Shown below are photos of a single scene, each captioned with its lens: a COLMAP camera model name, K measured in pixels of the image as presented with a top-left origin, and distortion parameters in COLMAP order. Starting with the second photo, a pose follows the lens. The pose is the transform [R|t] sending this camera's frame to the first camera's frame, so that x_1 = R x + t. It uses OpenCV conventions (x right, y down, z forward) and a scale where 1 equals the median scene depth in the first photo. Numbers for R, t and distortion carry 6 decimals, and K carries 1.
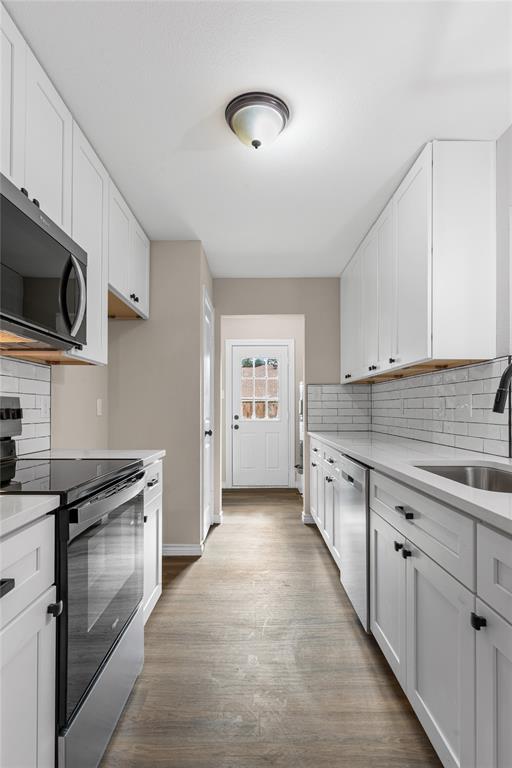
lens RADIAL K [[404.5, 0, 255.4], [0, 404.5, 401.4], [0, 0, 1]] dist [-0.004318, -0.000800]
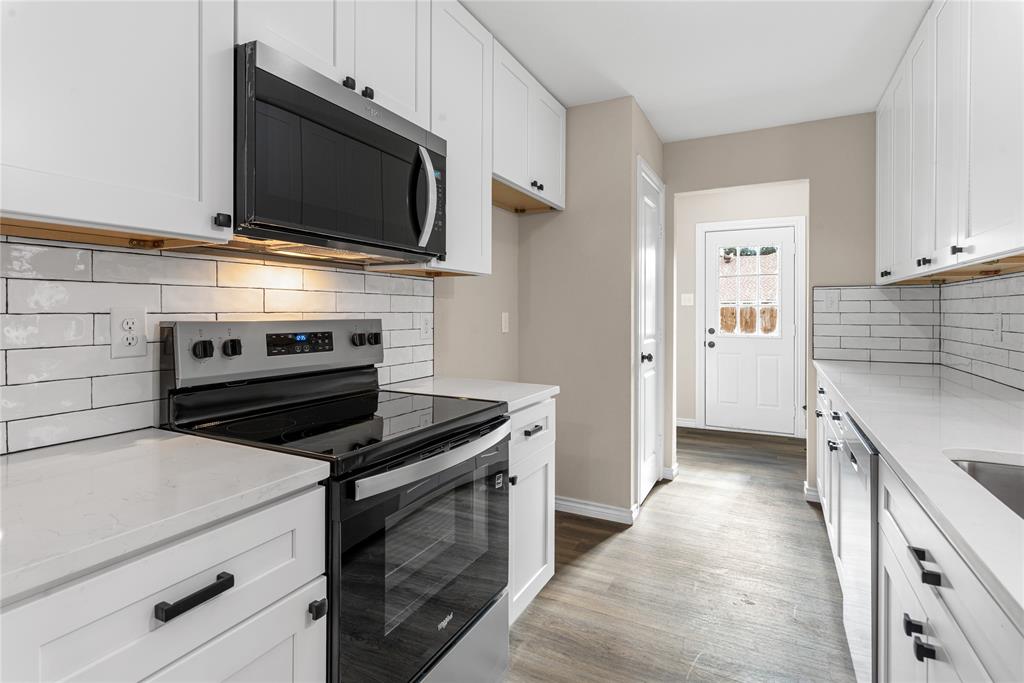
lens RADIAL K [[499.2, 0, 512.8], [0, 499.2, 310.2], [0, 0, 1]] dist [0.000649, -0.000239]
pose [[0.891234, 0.003362, -0.453531, 0.086660], [0.003182, 0.999902, 0.013666, -0.024068], [0.453533, -0.013622, 0.891136, 0.097446]]
